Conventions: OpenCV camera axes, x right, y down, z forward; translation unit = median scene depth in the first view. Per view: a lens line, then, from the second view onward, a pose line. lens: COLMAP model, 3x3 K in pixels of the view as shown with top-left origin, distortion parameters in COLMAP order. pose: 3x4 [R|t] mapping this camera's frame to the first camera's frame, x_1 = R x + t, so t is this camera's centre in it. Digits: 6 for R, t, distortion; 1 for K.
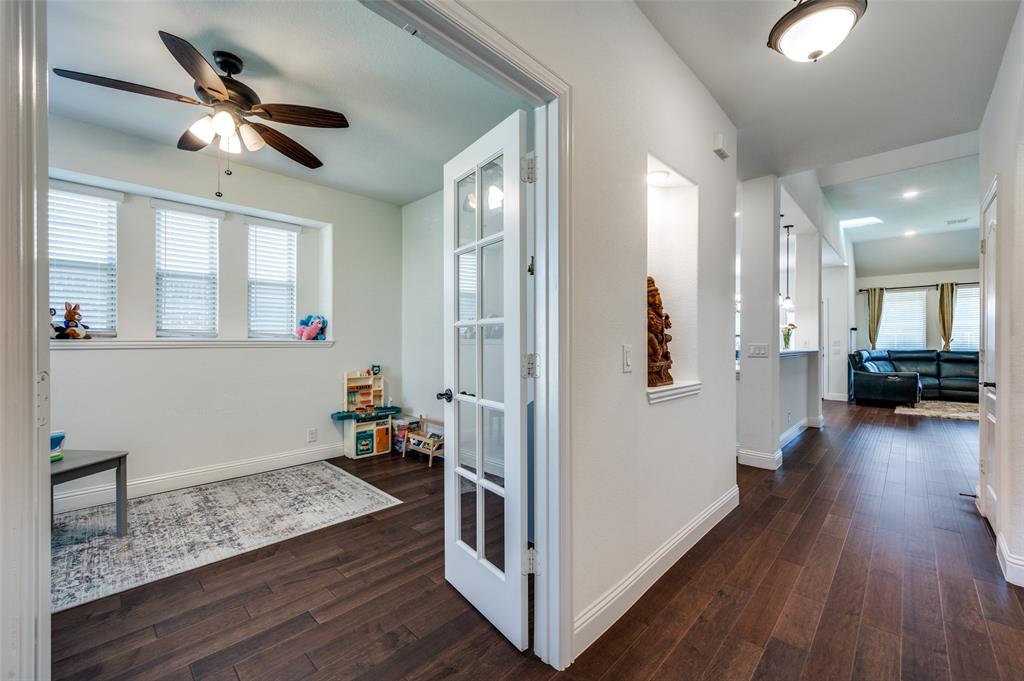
lens RADIAL K [[409.5, 0, 513.9], [0, 409.5, 341.2], [0, 0, 1]] dist [0.000668, 0.000020]
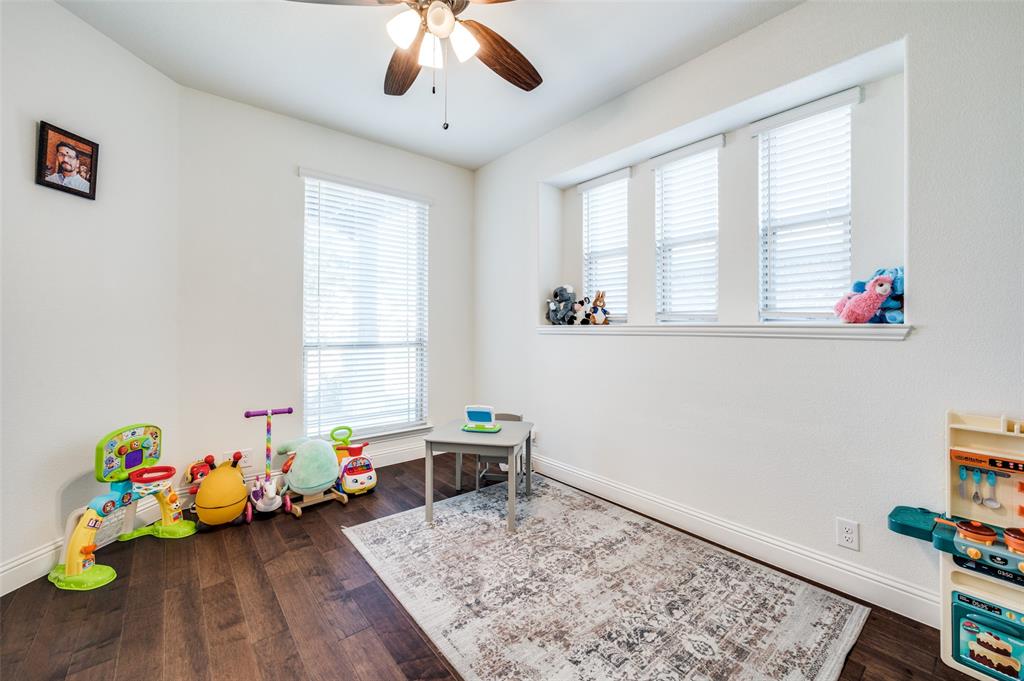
lens RADIAL K [[411.4, 0, 512.6], [0, 411.4, 325.2], [0, 0, 1]] dist [0.000345, 0.000007]
pose [[-0.107441, -0.008885, -0.994172, -0.000455], [-0.001893, 0.999960, -0.008732, 0.005275], [0.994210, 0.000944, -0.107454, 0.868637]]
